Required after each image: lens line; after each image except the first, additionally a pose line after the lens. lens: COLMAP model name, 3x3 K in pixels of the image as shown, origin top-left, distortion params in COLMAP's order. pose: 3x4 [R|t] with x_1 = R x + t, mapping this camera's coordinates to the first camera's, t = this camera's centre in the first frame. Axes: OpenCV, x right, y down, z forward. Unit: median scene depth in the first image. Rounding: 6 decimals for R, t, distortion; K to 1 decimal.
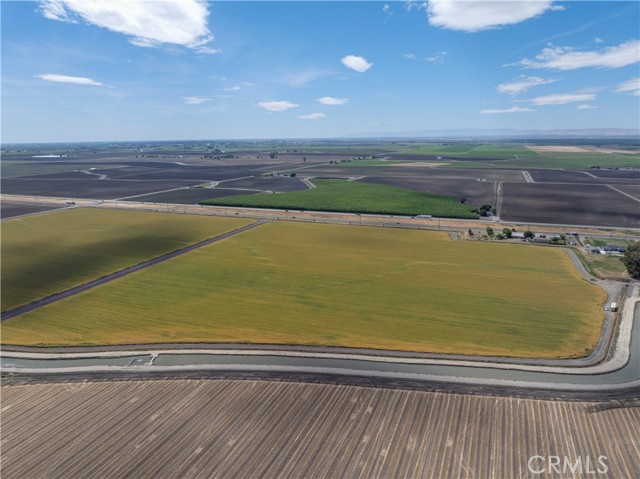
lens RADIAL K [[448.4, 0, 320.7], [0, 448.4, 230.3], [0, 0, 1]] dist [-0.033378, -0.000706]
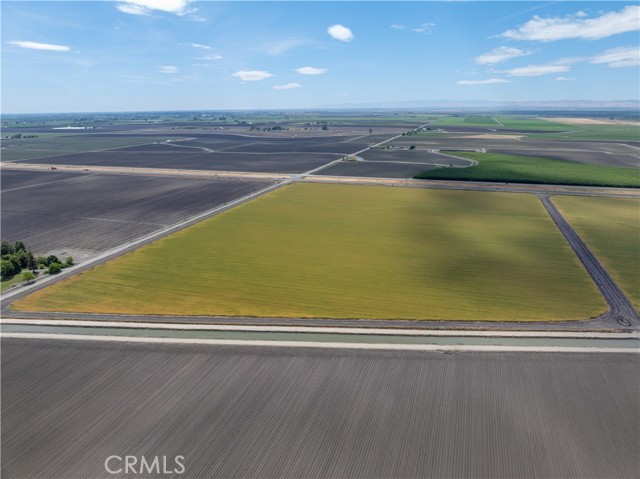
lens RADIAL K [[456.2, 0, 329.4], [0, 456.2, 197.1], [0, 0, 1]] dist [-0.040219, 0.001056]
pose [[0.997821, -0.010668, 0.065107, -0.161050], [0.011381, 0.999879, -0.010584, -0.003156], [-0.064986, 0.011302, 0.997822, 0.004362]]
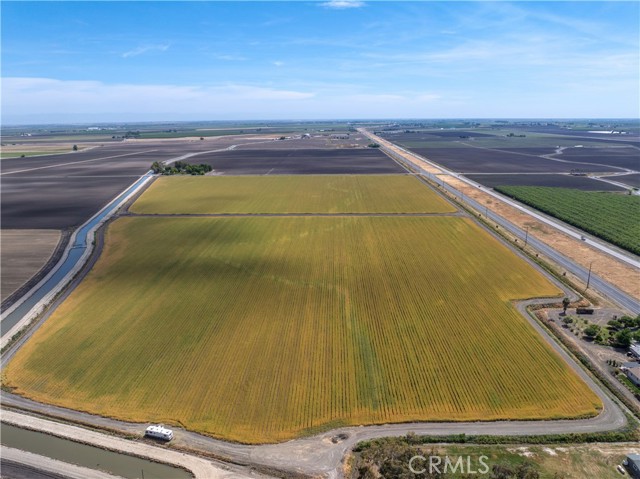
lens RADIAL K [[448.4, 0, 320.7], [0, 448.4, 230.3], [0, 0, 1]] dist [-0.033378, -0.000706]
pose [[0.342462, 0.234269, -0.909856, 0.135635], [-0.184646, 0.966310, 0.179306, -0.022989], [0.921209, 0.106595, 0.374182, 0.111270]]
